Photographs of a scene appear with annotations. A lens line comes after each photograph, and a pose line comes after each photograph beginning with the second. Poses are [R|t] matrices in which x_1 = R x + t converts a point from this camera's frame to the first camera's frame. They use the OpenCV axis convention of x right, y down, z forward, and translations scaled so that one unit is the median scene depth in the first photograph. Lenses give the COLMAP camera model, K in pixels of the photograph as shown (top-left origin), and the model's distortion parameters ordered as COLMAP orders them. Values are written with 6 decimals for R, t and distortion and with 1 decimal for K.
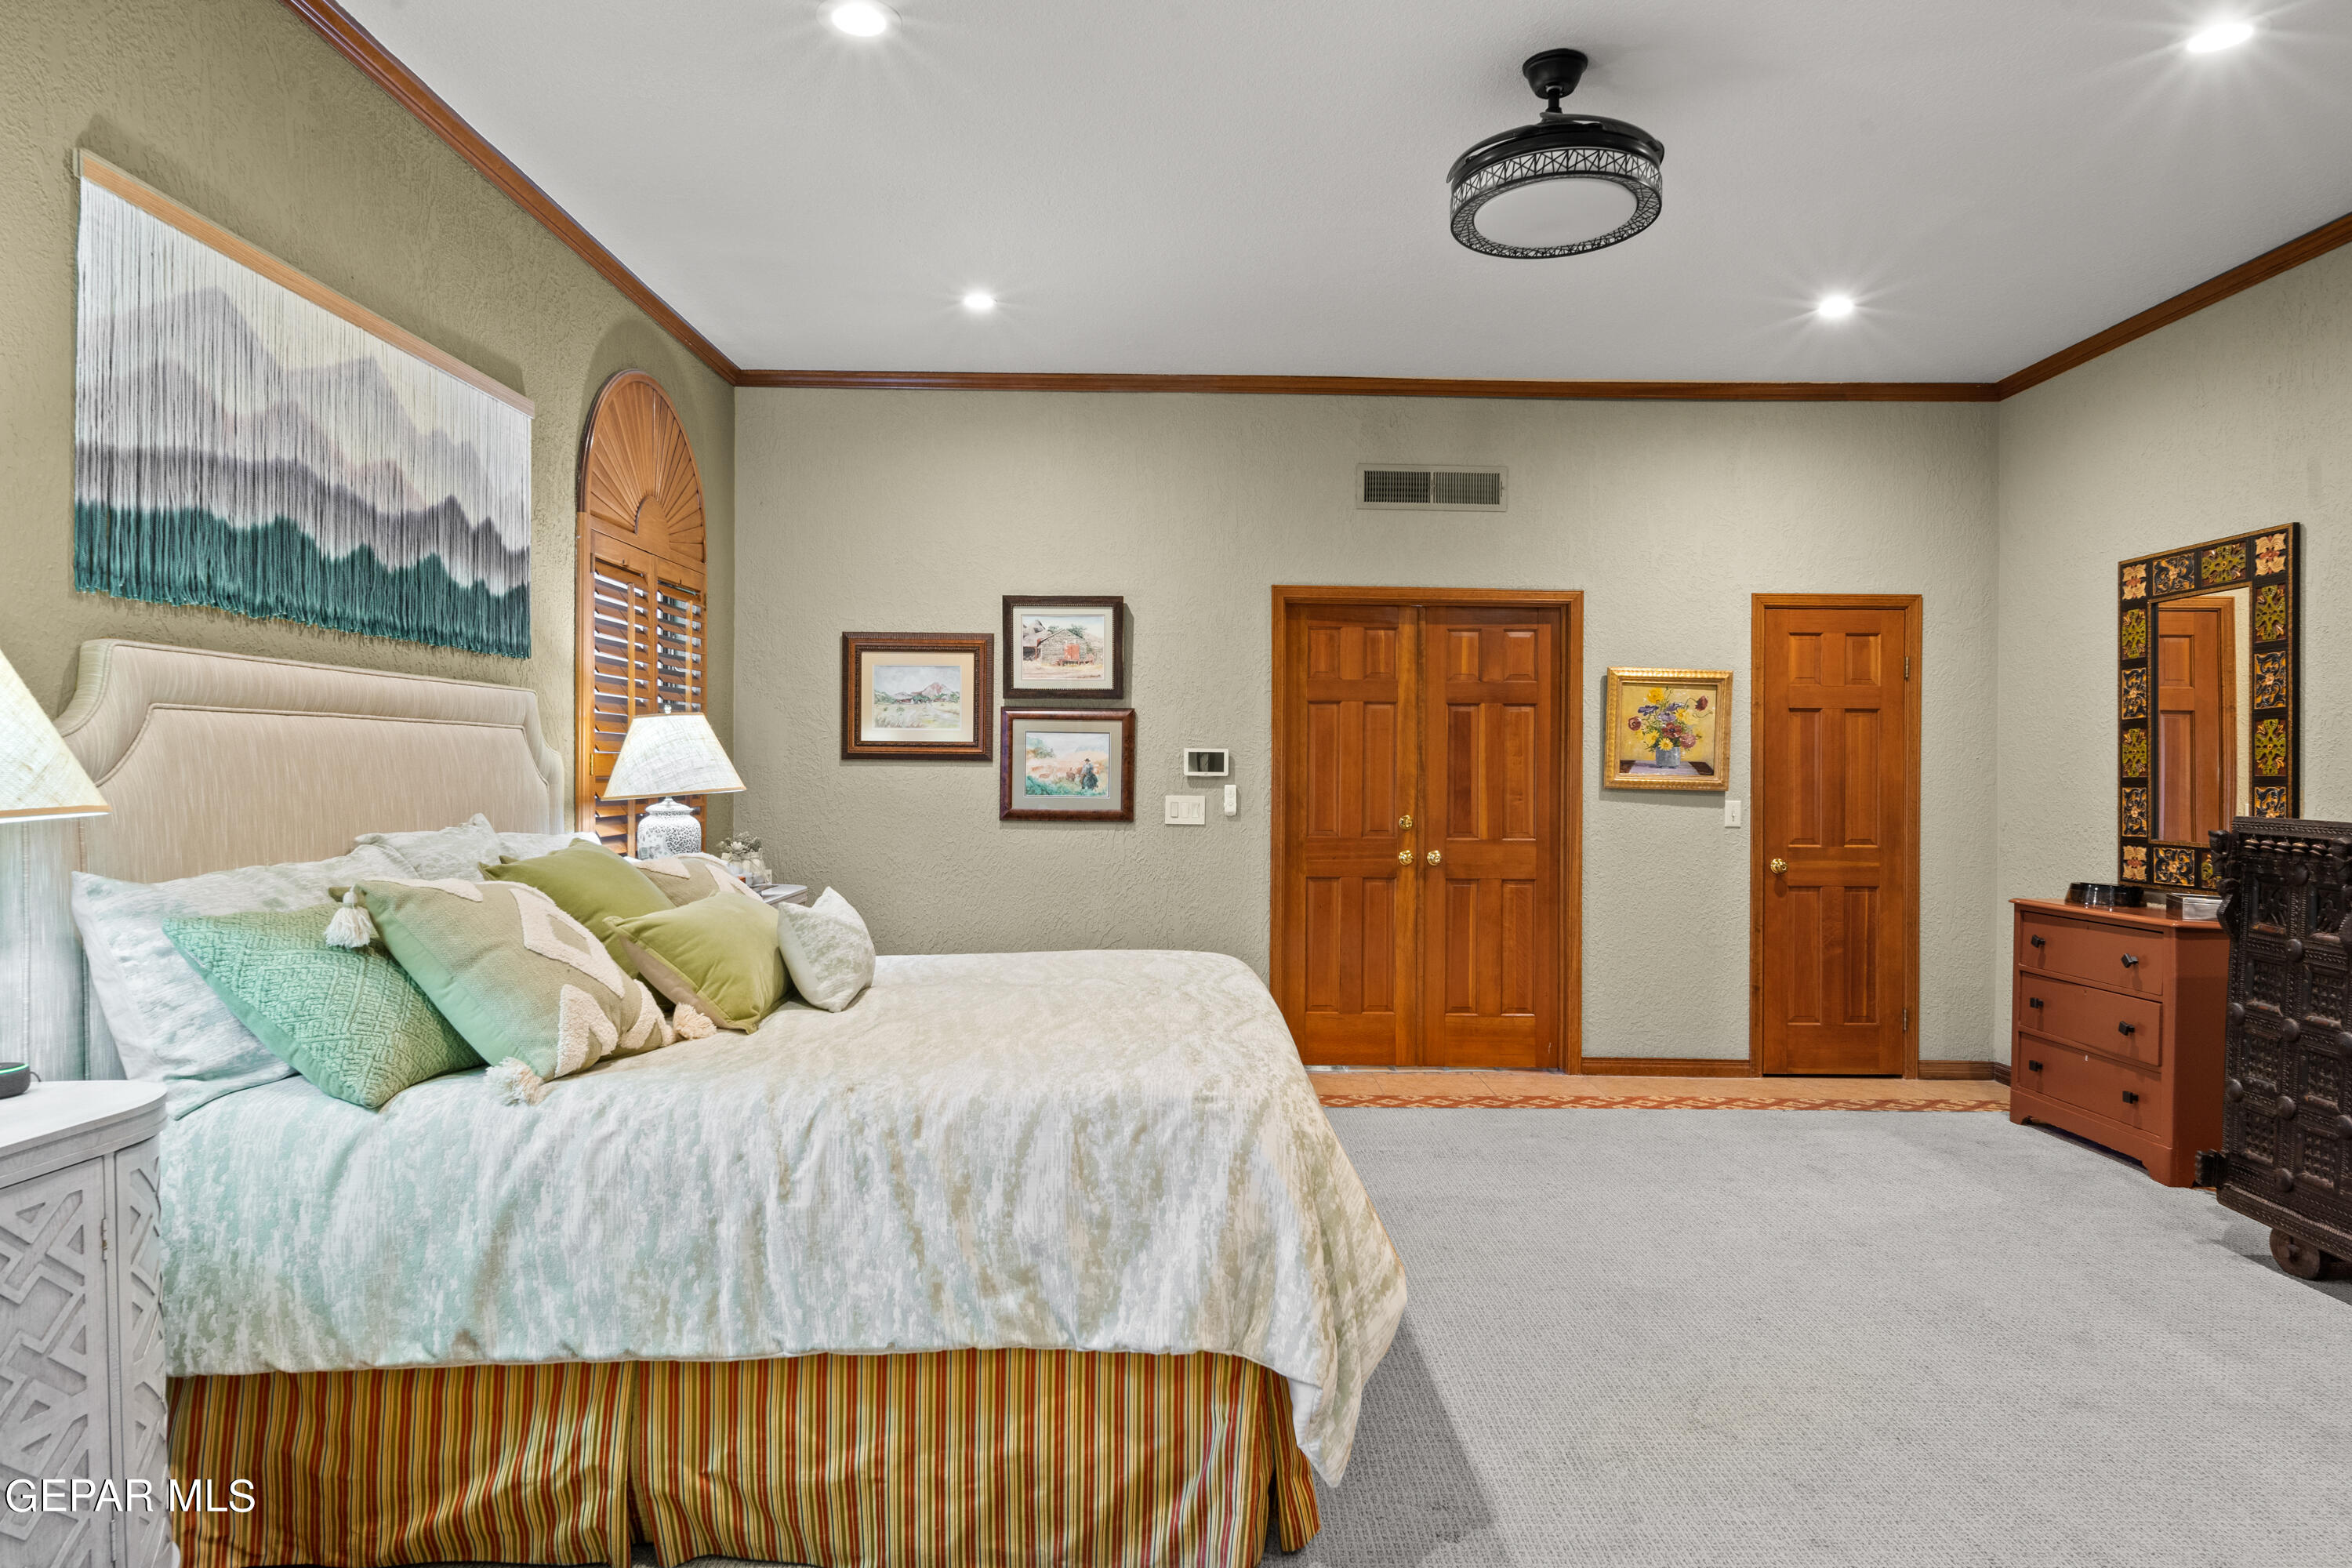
lens RADIAL K [[1383.9, 0, 1176.0], [0, 1383.9, 784.0], [0, 0, 1]] dist [0.002791, -0.000657]
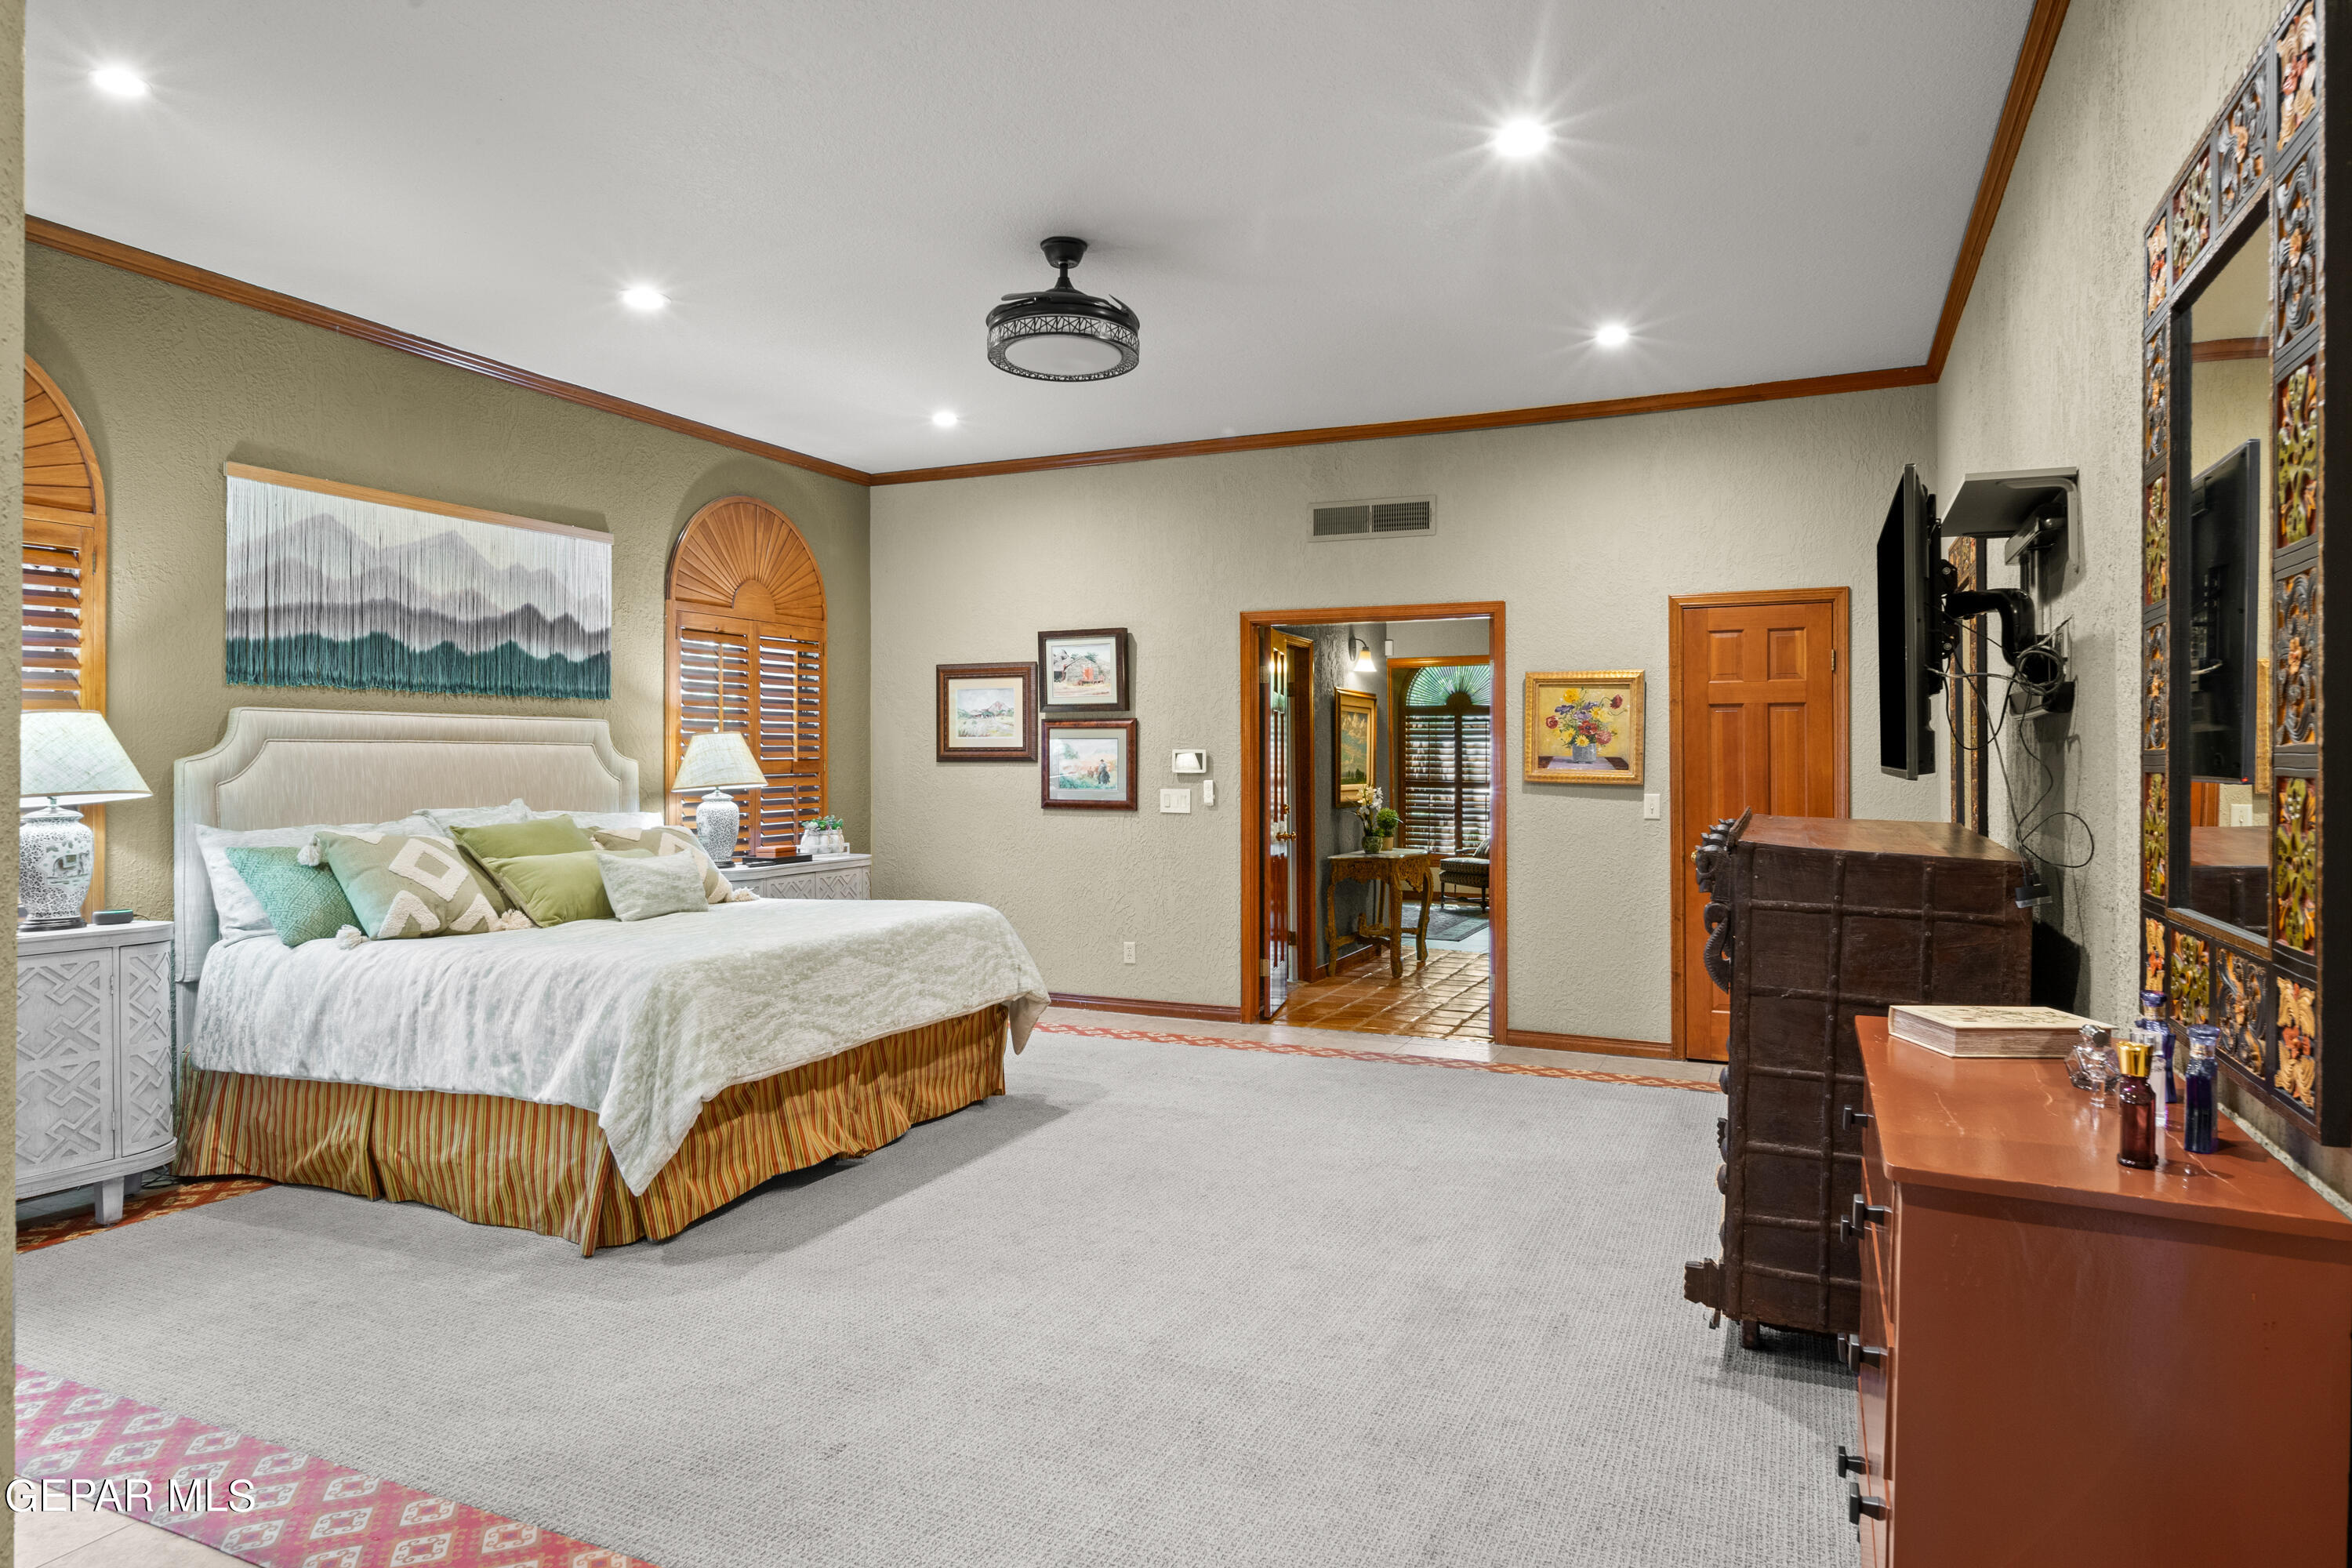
lens RADIAL K [[1365.9, 0, 1176.3], [0, 1365.9, 770.3], [0, 0, 1]] dist [0.003954, 0.000446]
pose [[0.911272, -0.005622, -0.411767, 0.788288], [0.002545, 0.999965, -0.008022, 0.002526], [0.411798, 0.006263, 0.911254, -0.141124]]
